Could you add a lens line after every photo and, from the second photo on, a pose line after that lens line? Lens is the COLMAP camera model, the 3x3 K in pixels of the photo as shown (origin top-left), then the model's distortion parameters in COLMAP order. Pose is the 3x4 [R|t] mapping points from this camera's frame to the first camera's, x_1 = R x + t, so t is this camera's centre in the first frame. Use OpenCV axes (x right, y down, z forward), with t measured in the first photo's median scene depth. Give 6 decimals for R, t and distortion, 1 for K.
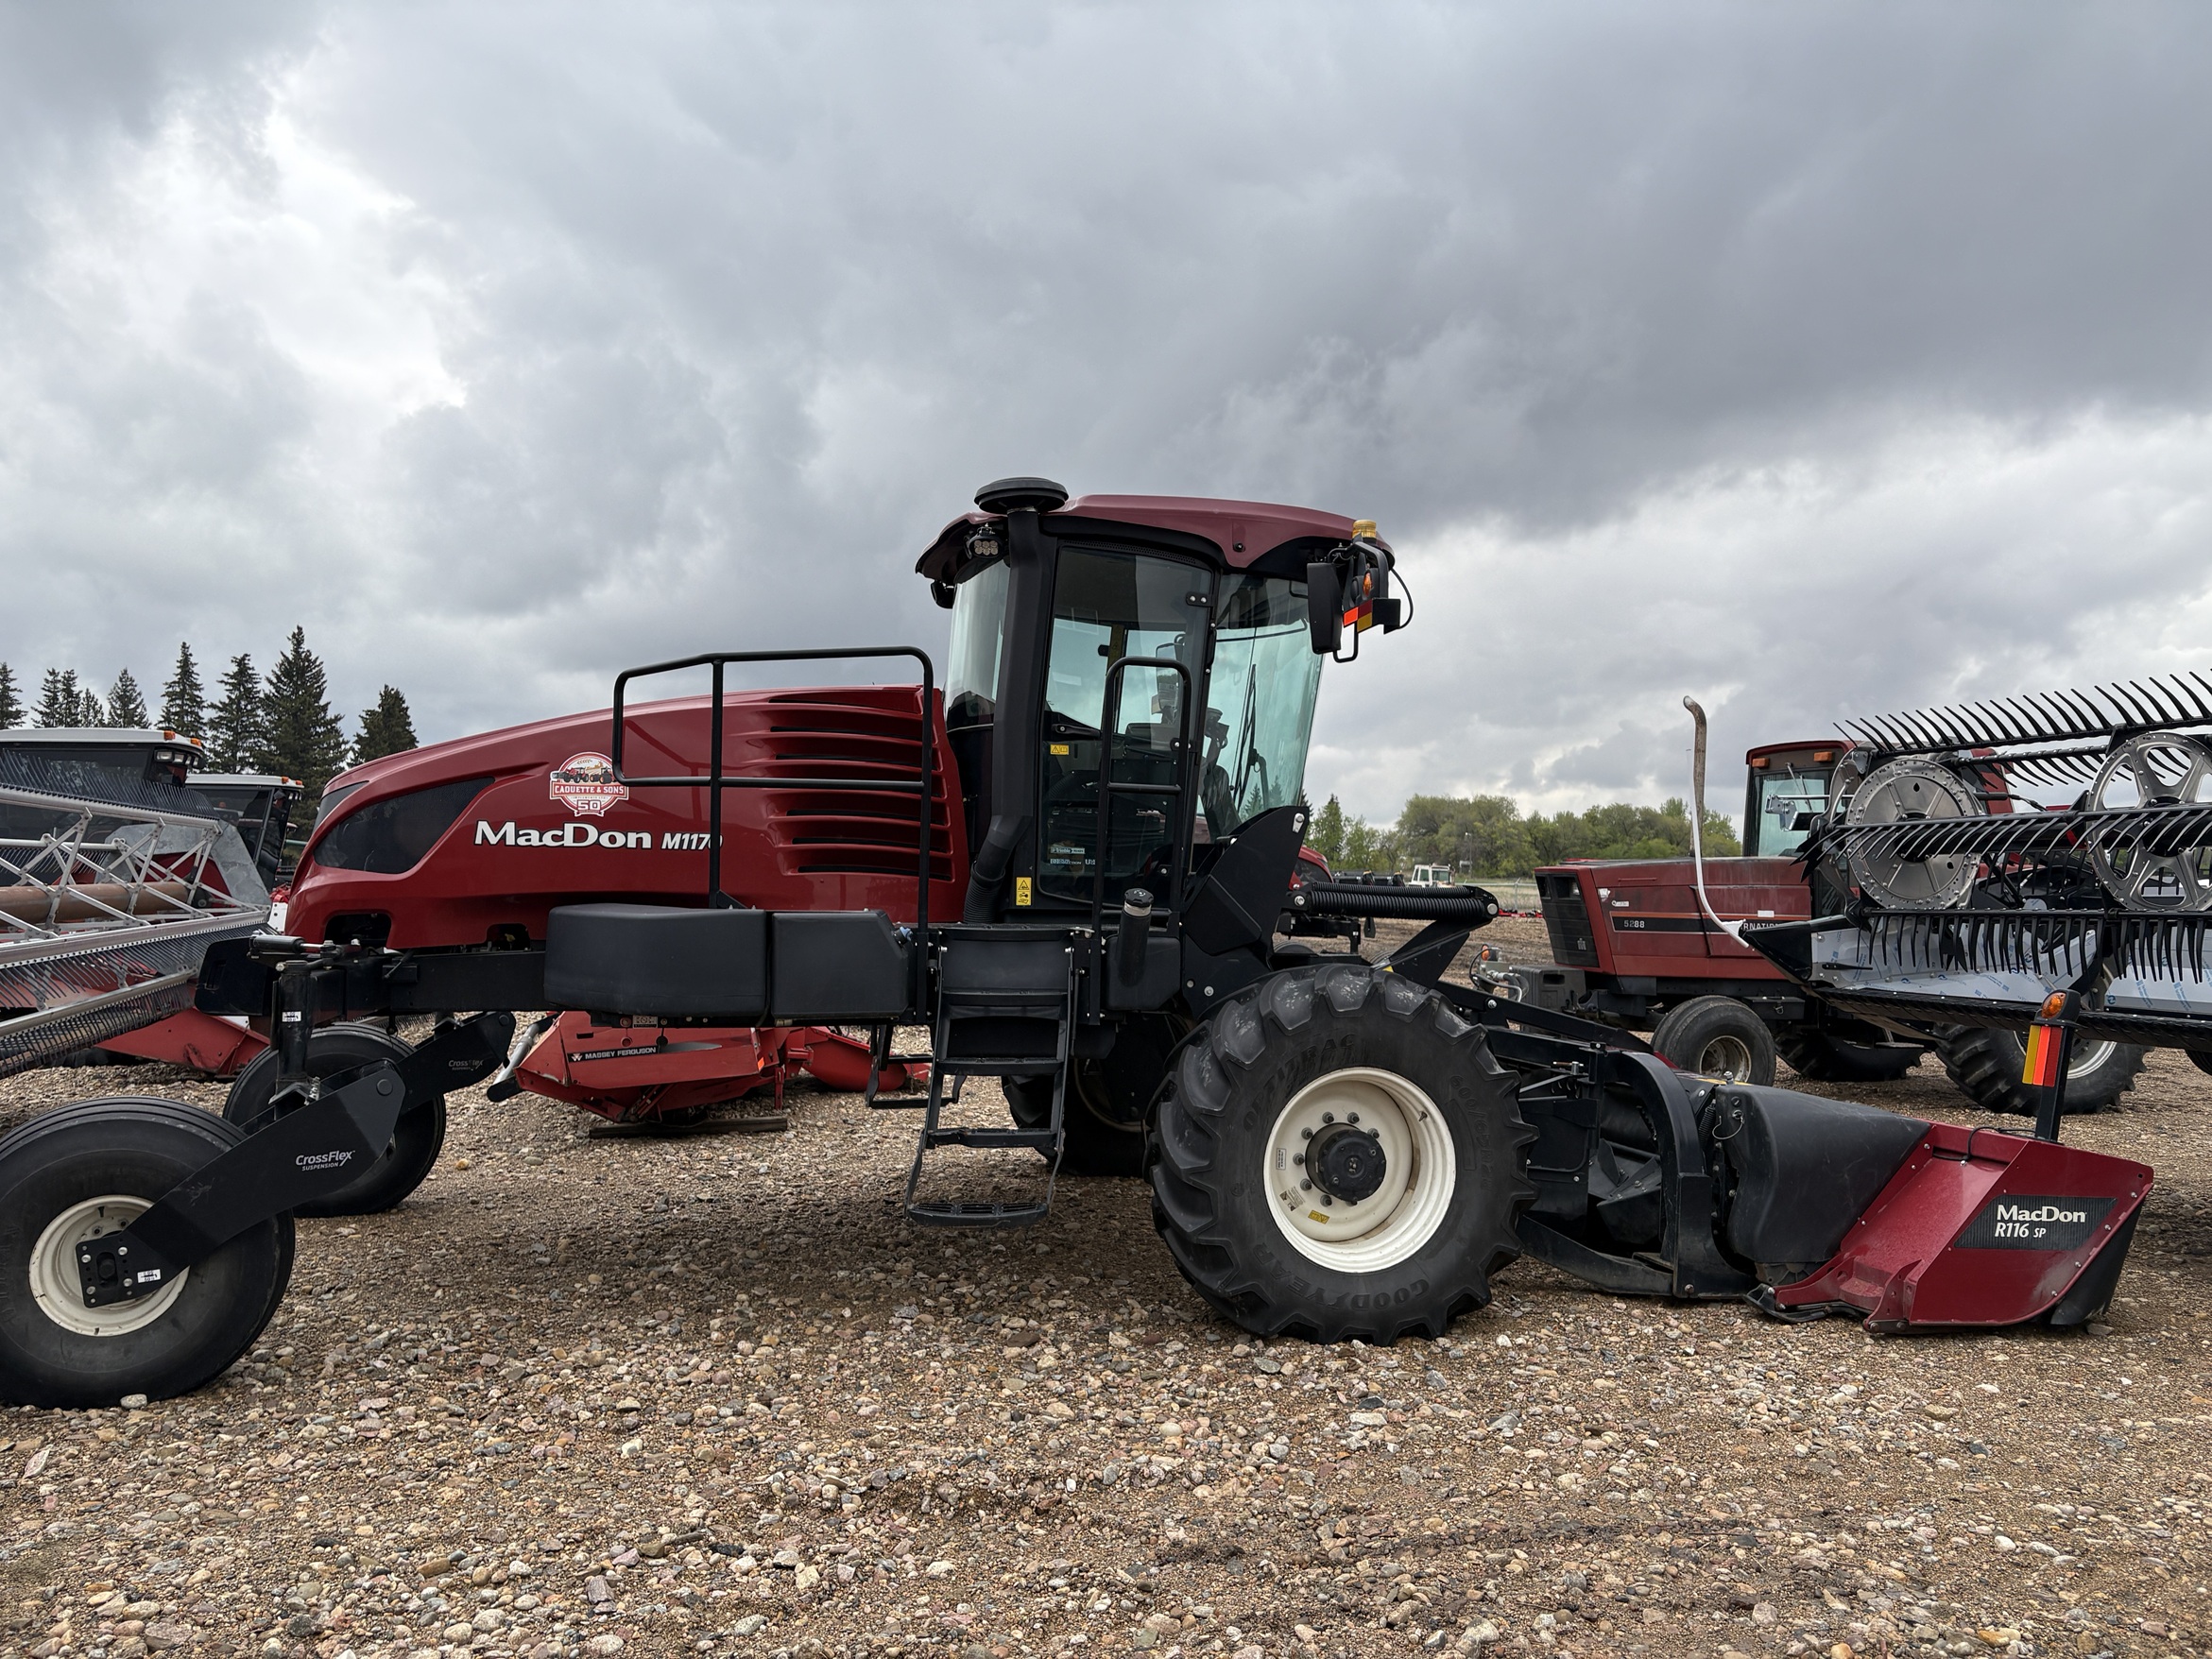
lens RADIAL K [[1650.4, 0, 1137.9], [0, 1650.4, 689.3], [0, 0, 1]] dist [0.036229, -0.024321]
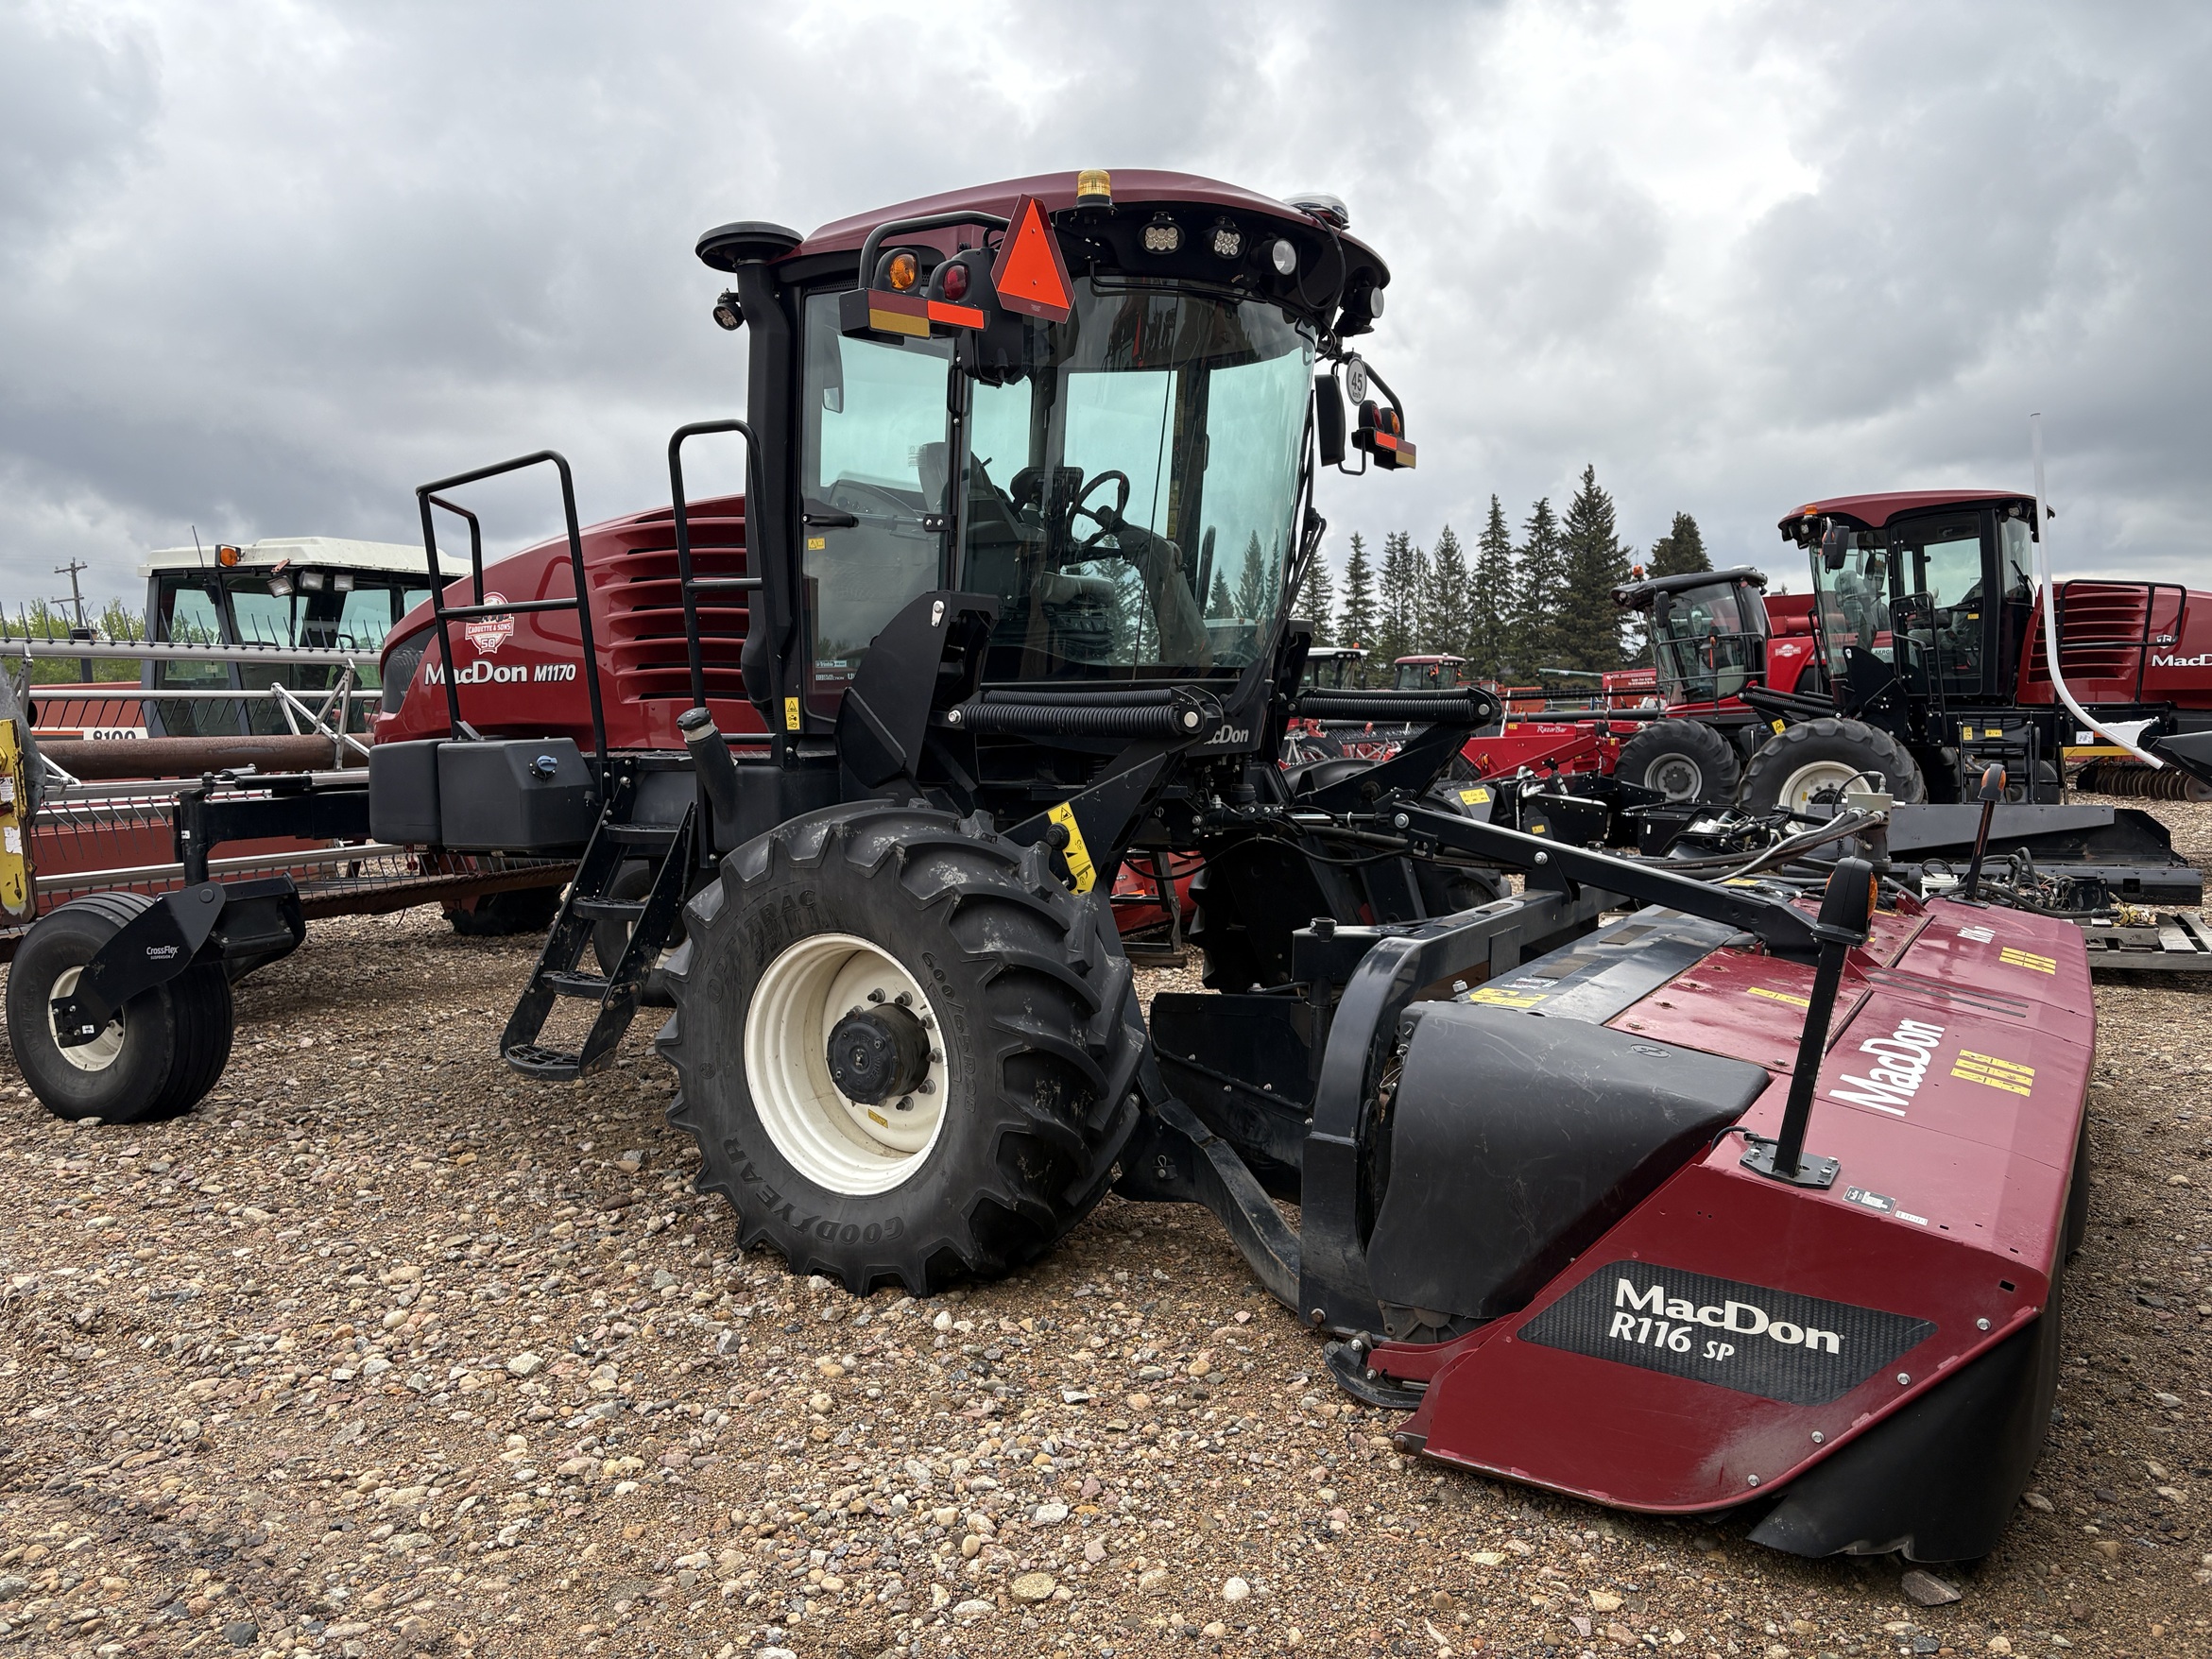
lens RADIAL K [[1708.1, 0, 1214.7], [0, 1708.1, 769.6], [0, 0, 1]] dist [0.164149, -0.258731]
pose [[0.702975, -0.006045, -0.711189, 0.096758], [0.114649, 0.987849, 0.104929, 0.010878], [0.701913, -0.155300, 0.695126, 0.069396]]
